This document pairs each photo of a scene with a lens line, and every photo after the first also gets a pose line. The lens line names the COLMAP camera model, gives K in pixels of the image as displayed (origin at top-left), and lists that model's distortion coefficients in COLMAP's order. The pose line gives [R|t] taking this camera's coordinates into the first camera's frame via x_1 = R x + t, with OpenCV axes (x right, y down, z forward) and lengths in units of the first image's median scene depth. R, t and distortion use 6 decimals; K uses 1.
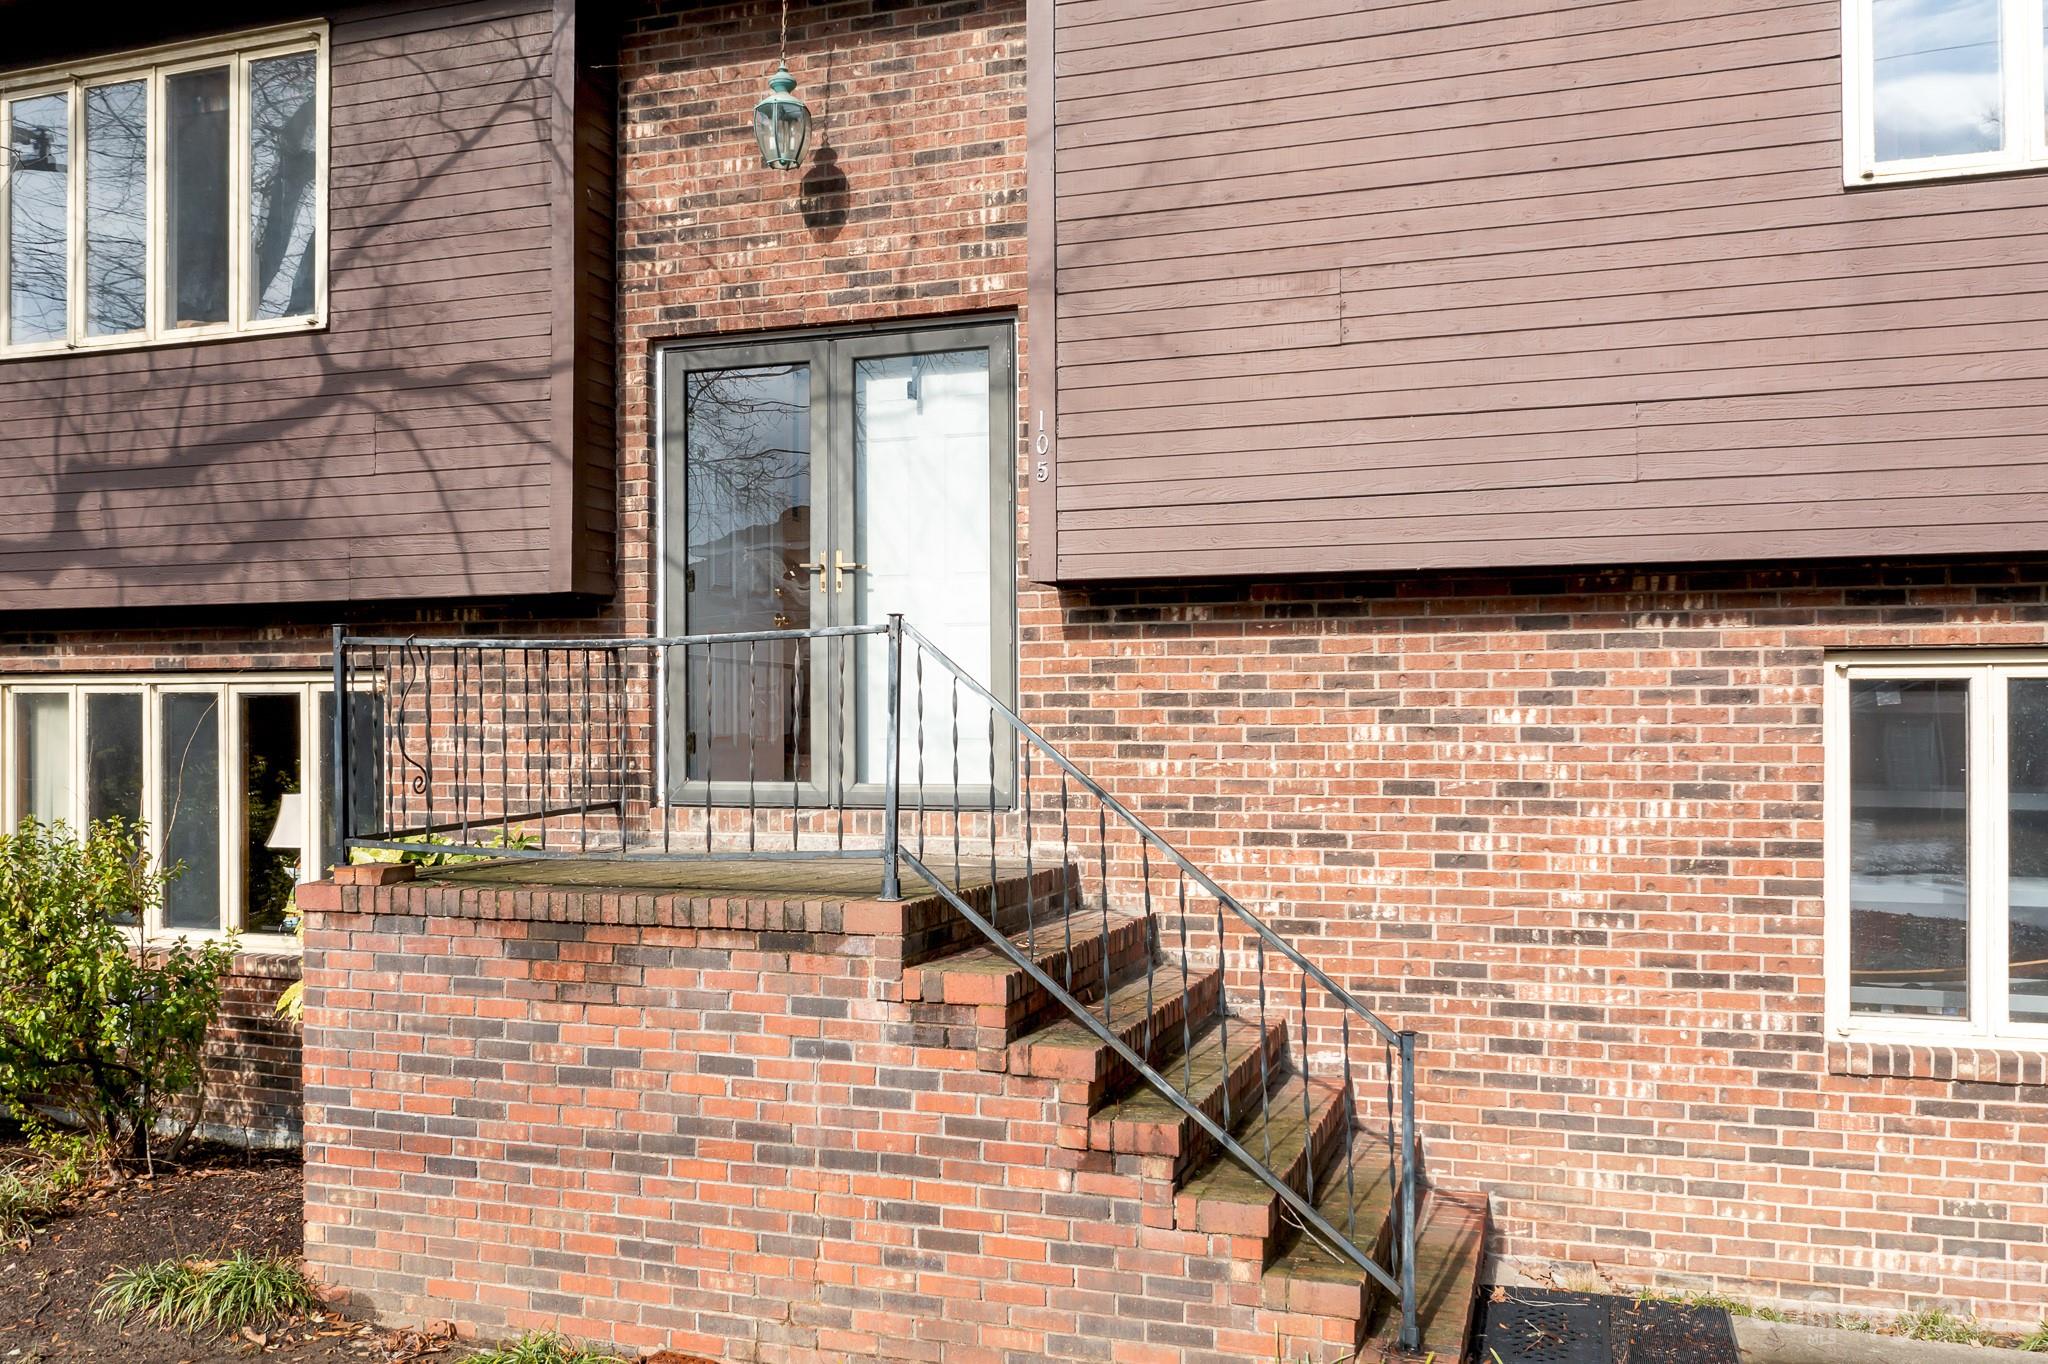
lens RADIAL K [[1701.6, 0, 1065.1], [0, 1701.6, 746.8], [0, 0, 1]] dist [-0.007892, -0.006093]
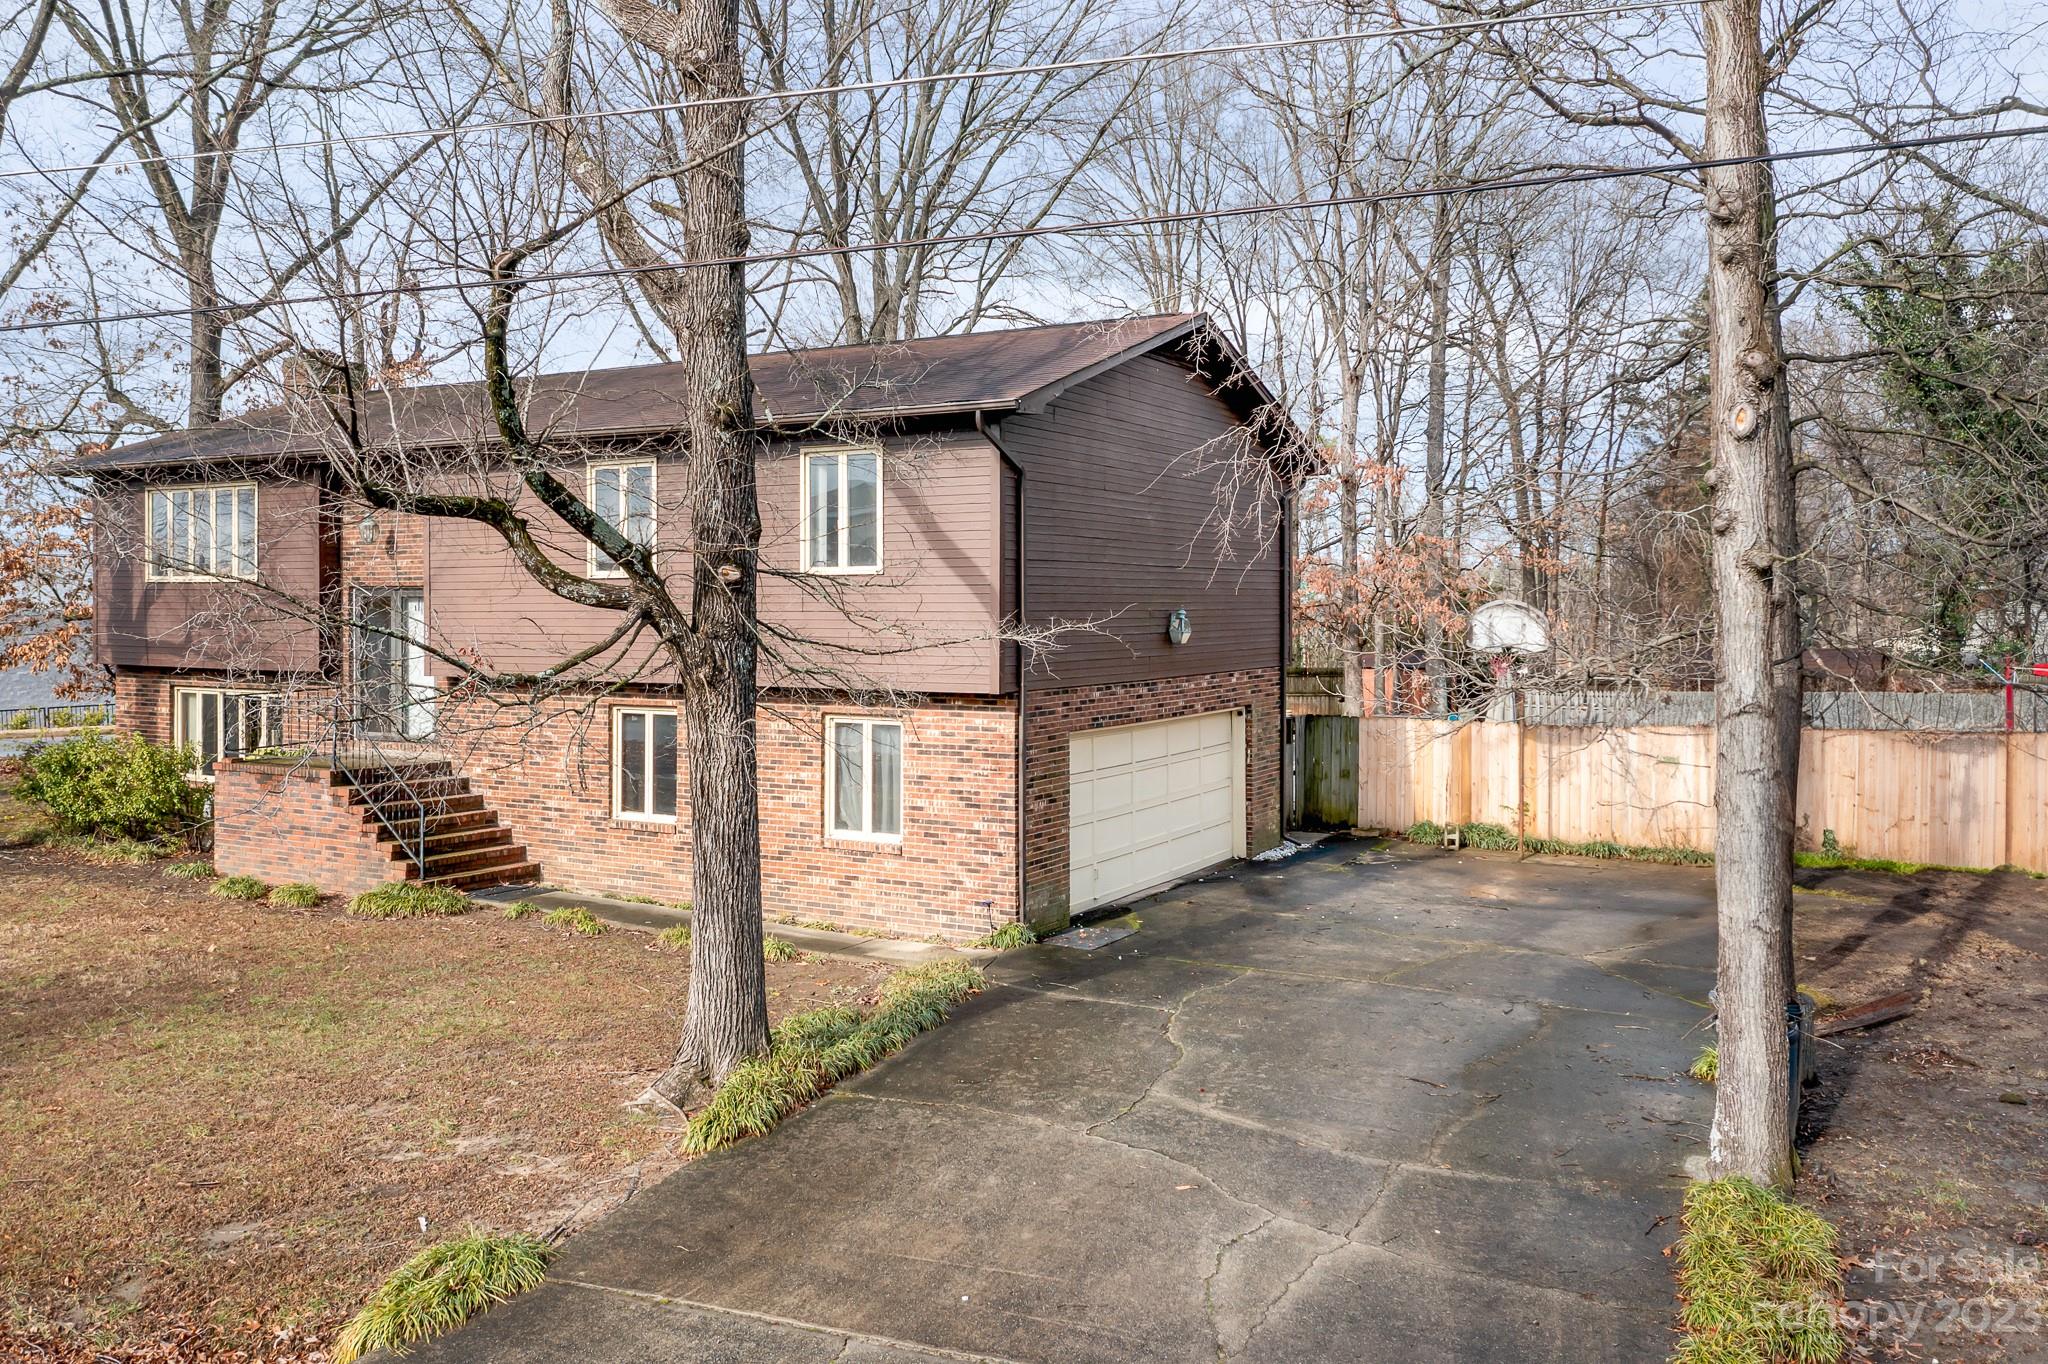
lens RADIAL K [[1701.6, 0, 1025.0], [0, 1701.6, 673.1], [0, 0, 1]] dist [-0.007892, -0.006093]
pose [[0.979485, 0.012221, -0.201148, 1.930087], [-0.008165, 0.999747, 0.020981, -0.196616], [0.201354, -0.018909, 0.979336, -2.159832]]
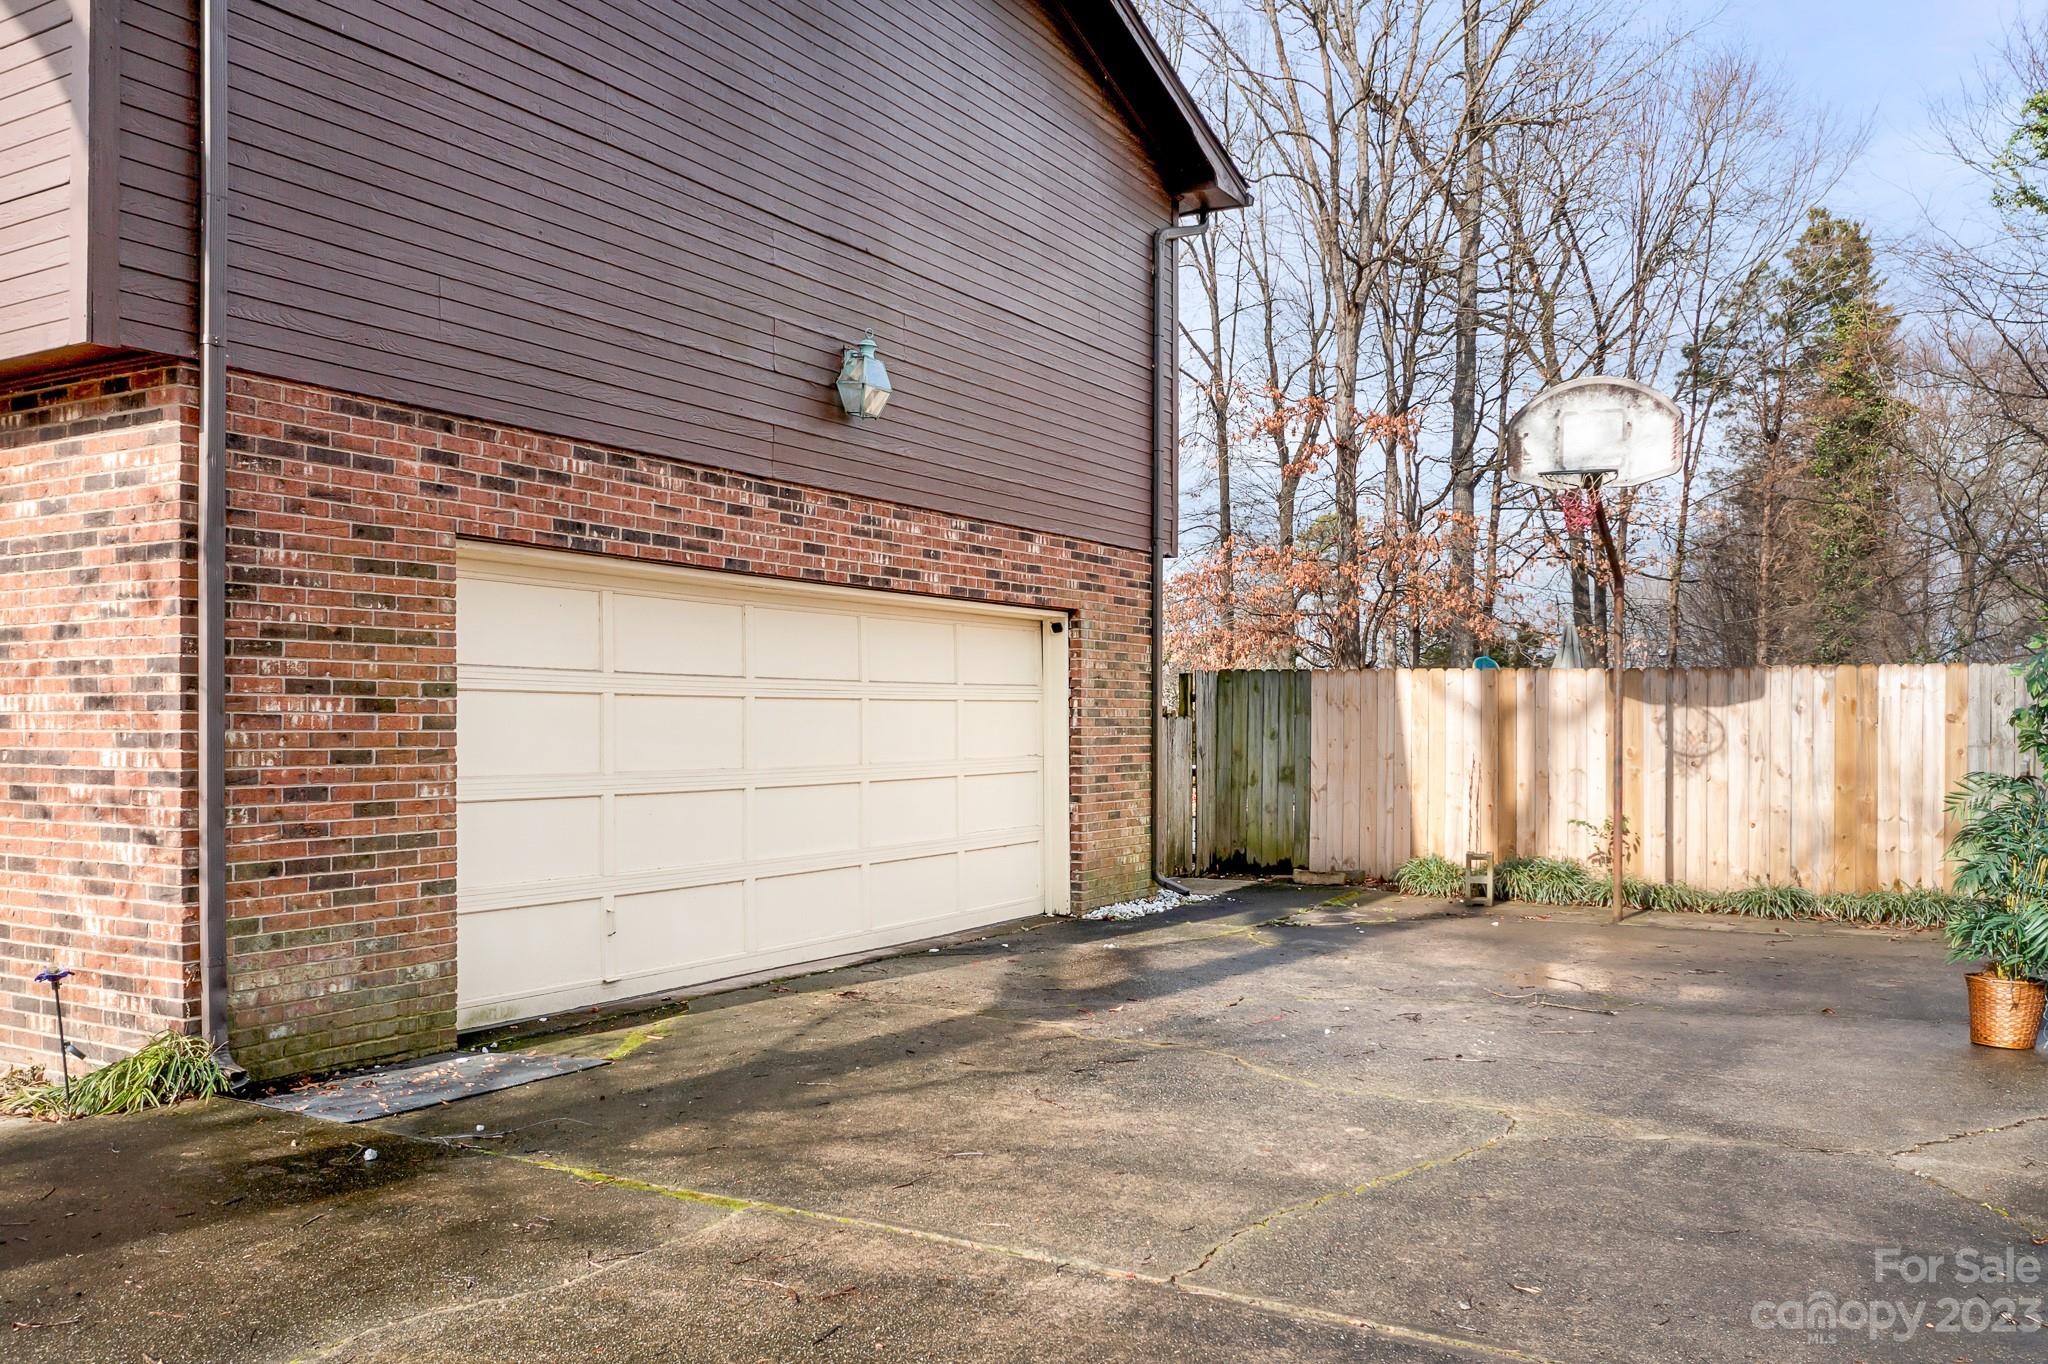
lens RADIAL K [[1701.6, 0, 1027.1], [0, 1701.6, 753.5], [0, 0, 1]] dist [-0.007892, -0.006093]
pose [[0.975332, 0.011269, -0.220453, 2.031677], [-0.011777, 0.999930, -0.000993, 0.121111], [0.220427, 0.003565, 0.975397, -0.179633]]
